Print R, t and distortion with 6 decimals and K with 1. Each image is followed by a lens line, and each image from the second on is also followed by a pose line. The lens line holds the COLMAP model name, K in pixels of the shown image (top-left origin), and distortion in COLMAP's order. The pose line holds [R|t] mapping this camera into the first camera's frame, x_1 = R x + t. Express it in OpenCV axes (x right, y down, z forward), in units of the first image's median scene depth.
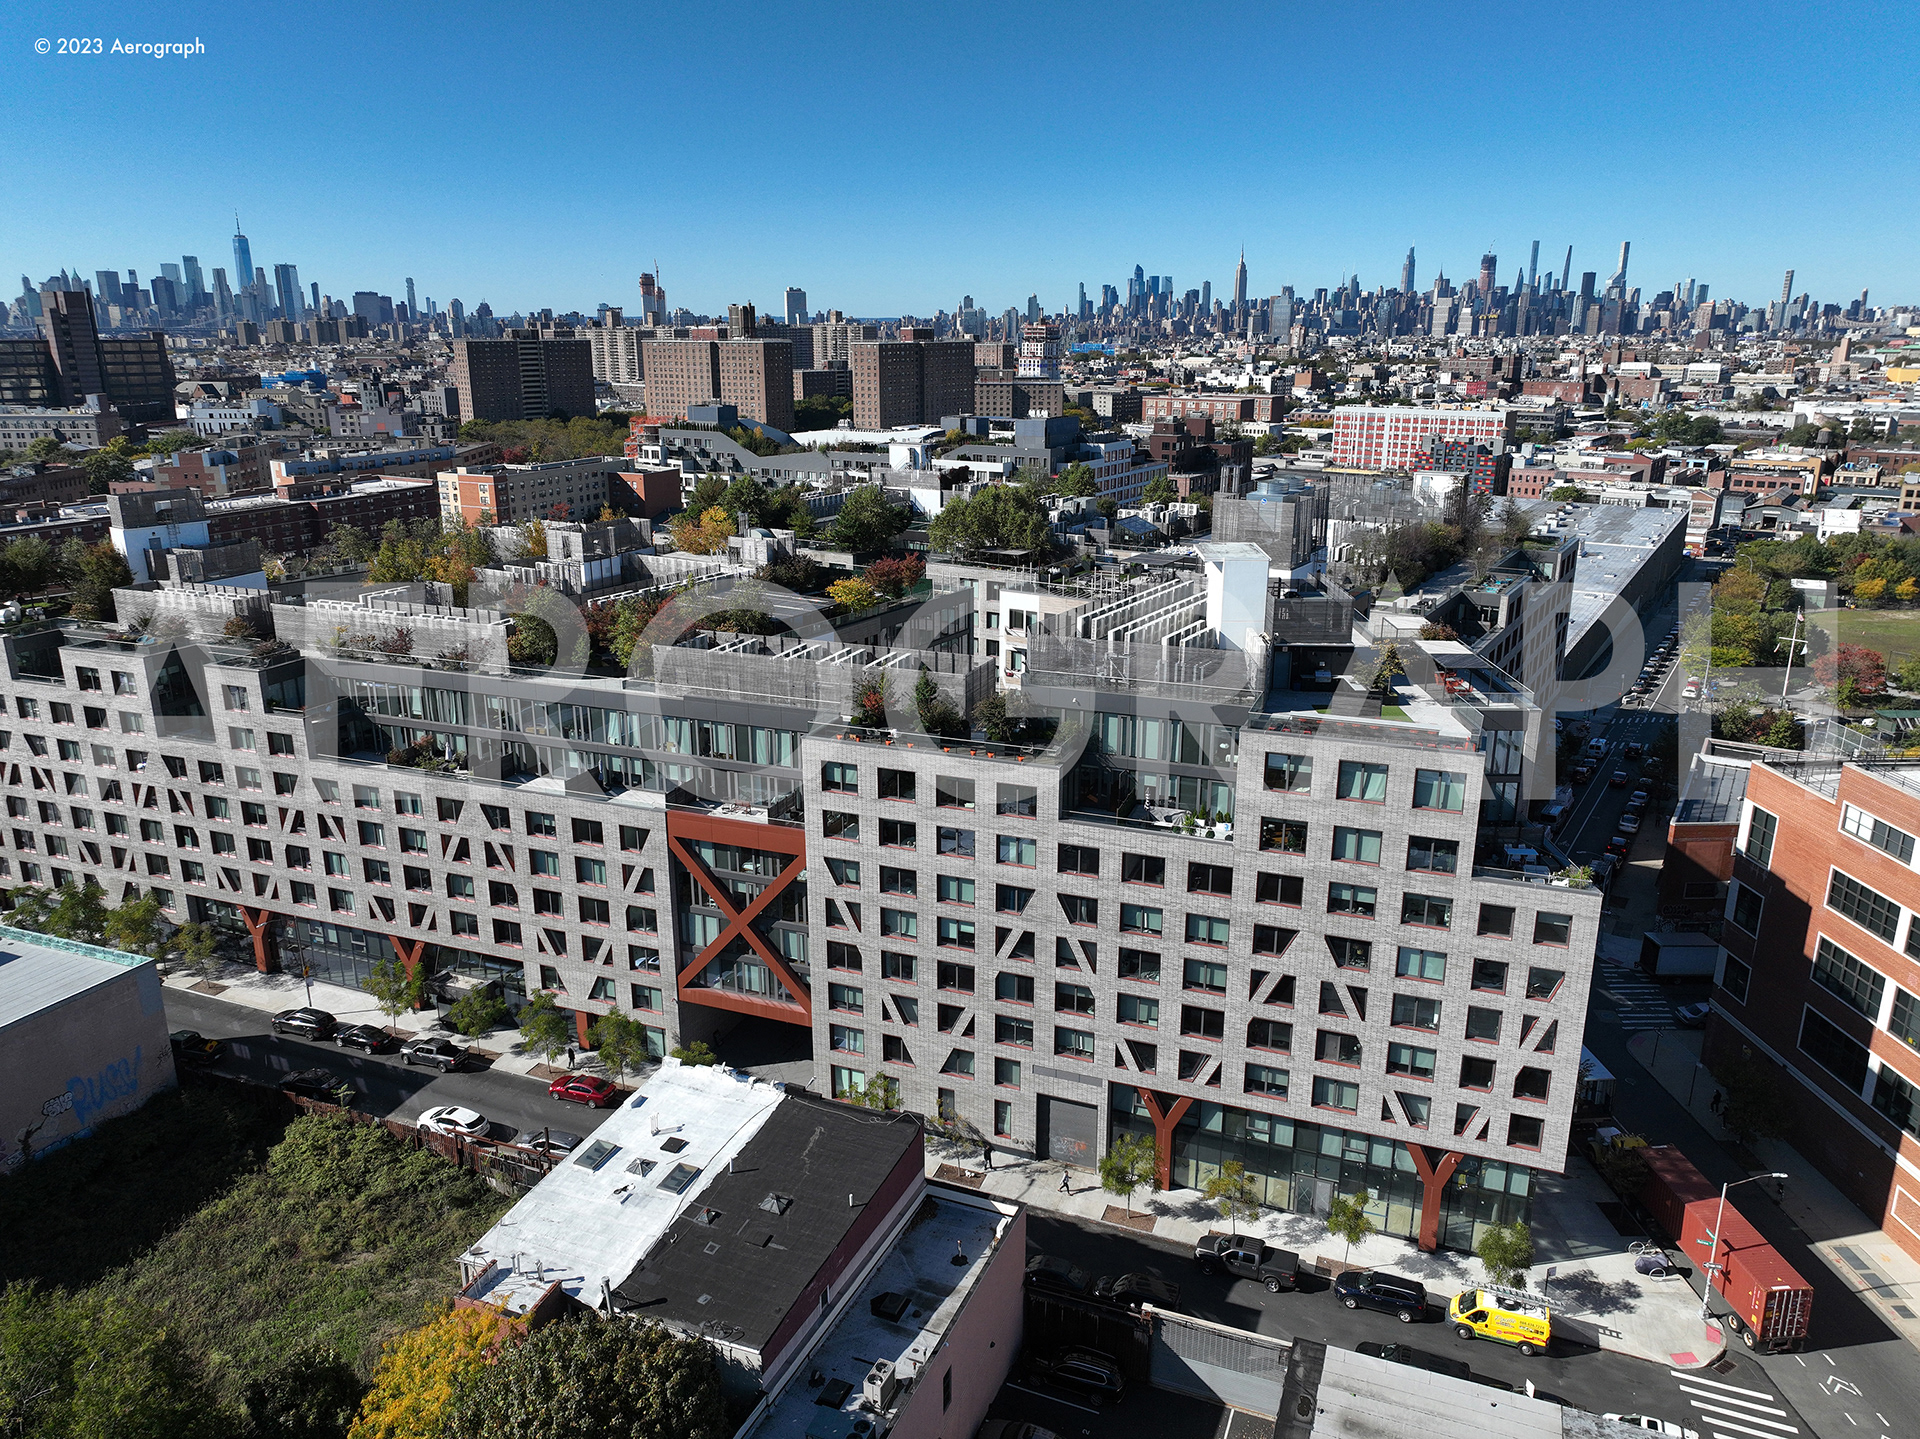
lens RADIAL K [[1379.5, 0, 960.0], [0, 1379.5, 719.5], [0, 0, 1]] dist [-0.007349, 0.029951]
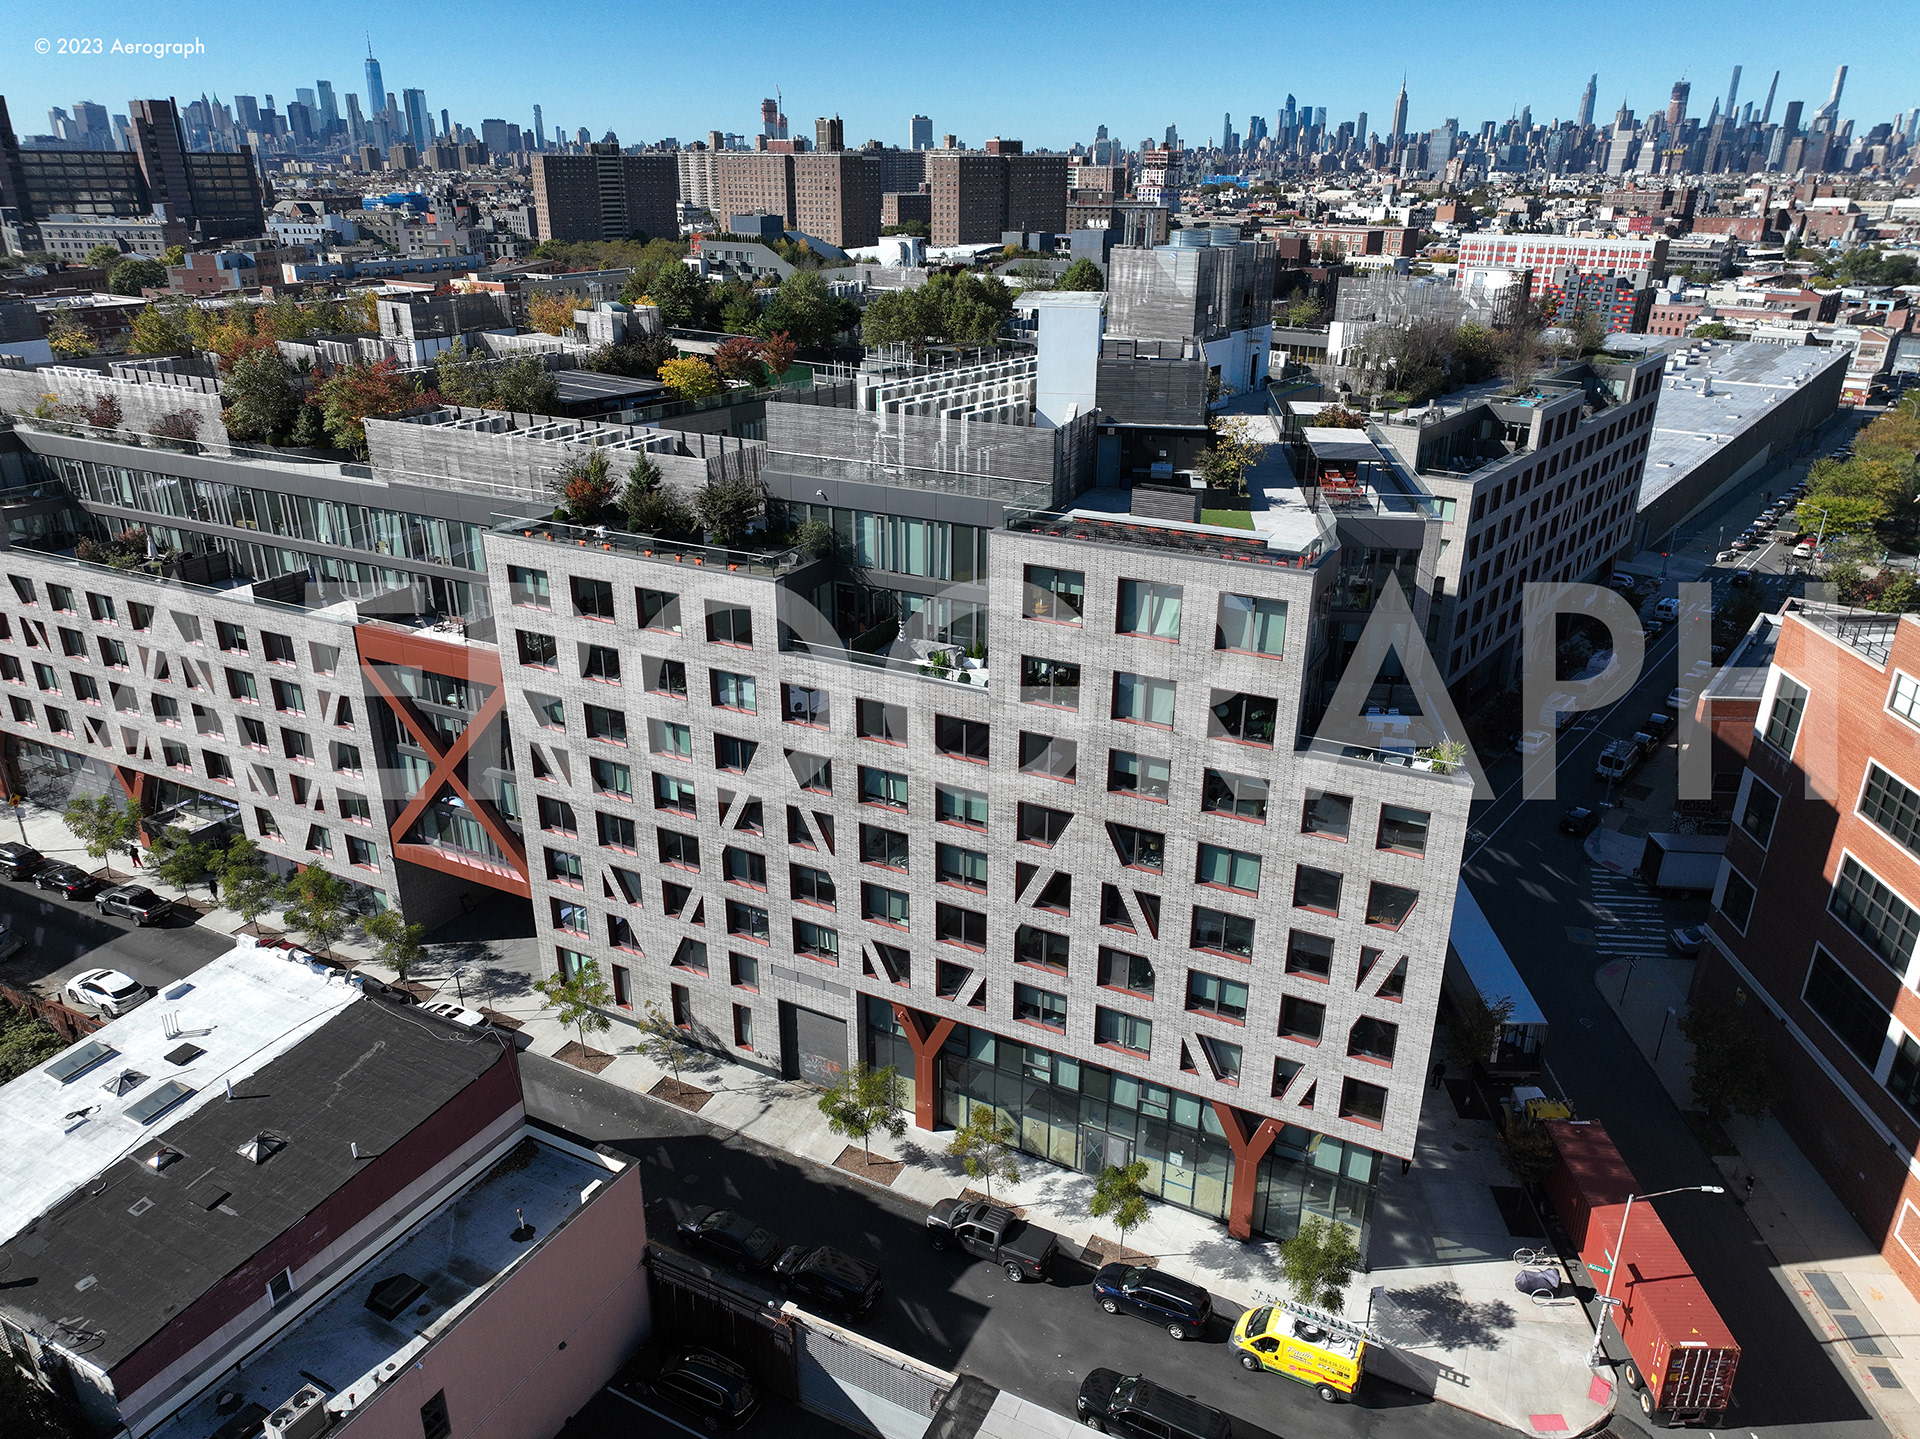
lens RADIAL K [[1379.5, 0, 960.0], [0, 1379.5, 719.5], [0, 0, 1]] dist [-0.007349, 0.029951]
pose [[0.995352, 0.043117, -0.086110, 0.213913], [-0.033796, 0.993694, 0.106914, 0.023984], [0.090177, -0.103507, 0.990532, 0.239352]]
